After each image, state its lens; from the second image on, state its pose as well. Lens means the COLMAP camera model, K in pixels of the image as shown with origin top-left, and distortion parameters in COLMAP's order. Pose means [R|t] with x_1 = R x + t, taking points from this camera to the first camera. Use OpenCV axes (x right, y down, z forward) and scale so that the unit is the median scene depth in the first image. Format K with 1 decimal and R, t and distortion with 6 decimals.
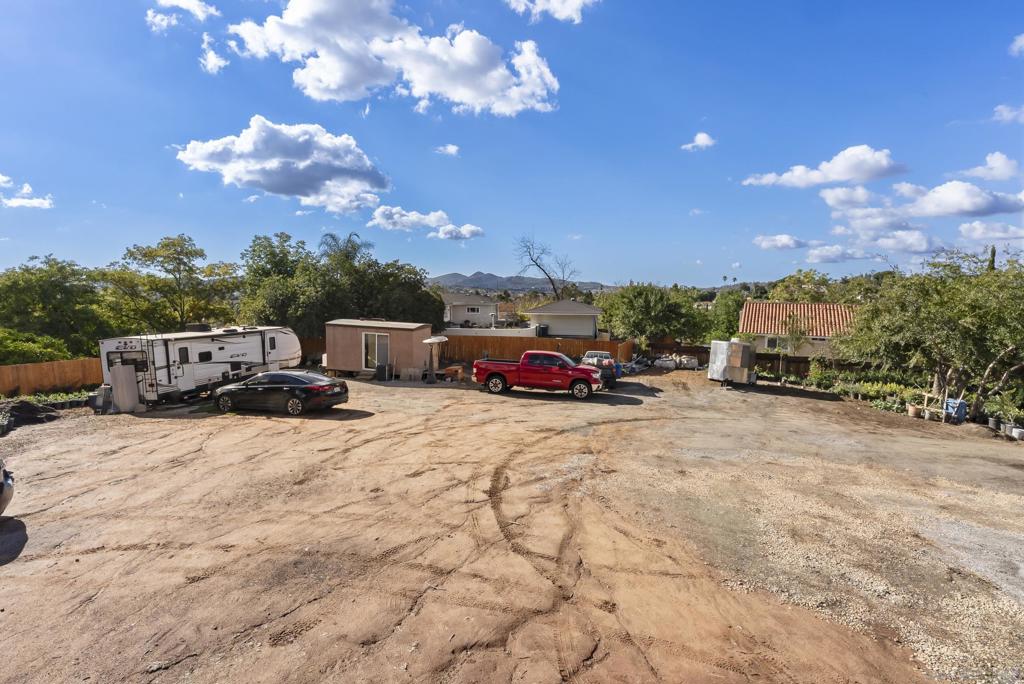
lens RADIAL K [[464.5, 0, 512.0], [0, 464.5, 342.0], [0, 0, 1]] dist [0.000575, 0.000188]
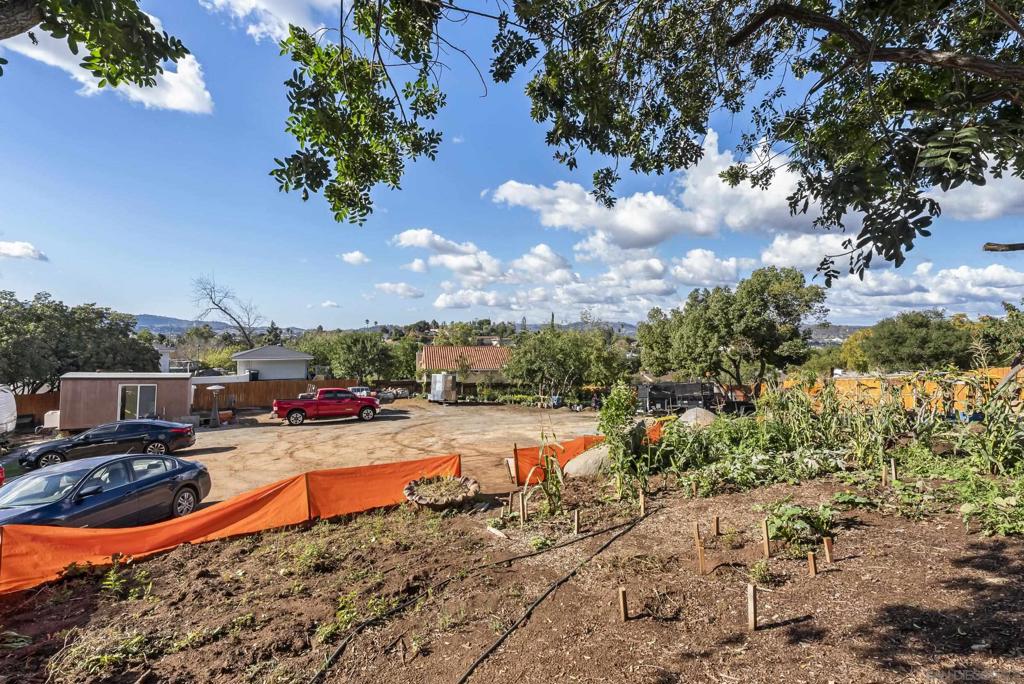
lens RADIAL K [[464.5, 0, 512.0], [0, 464.5, 342.0], [0, 0, 1]] dist [0.000575, 0.000188]
pose [[0.740758, -0.005711, 0.671748, -0.282173], [0.065661, 0.995791, -0.063940, 0.004734], [-0.668555, 0.091472, 0.738015, -0.195243]]
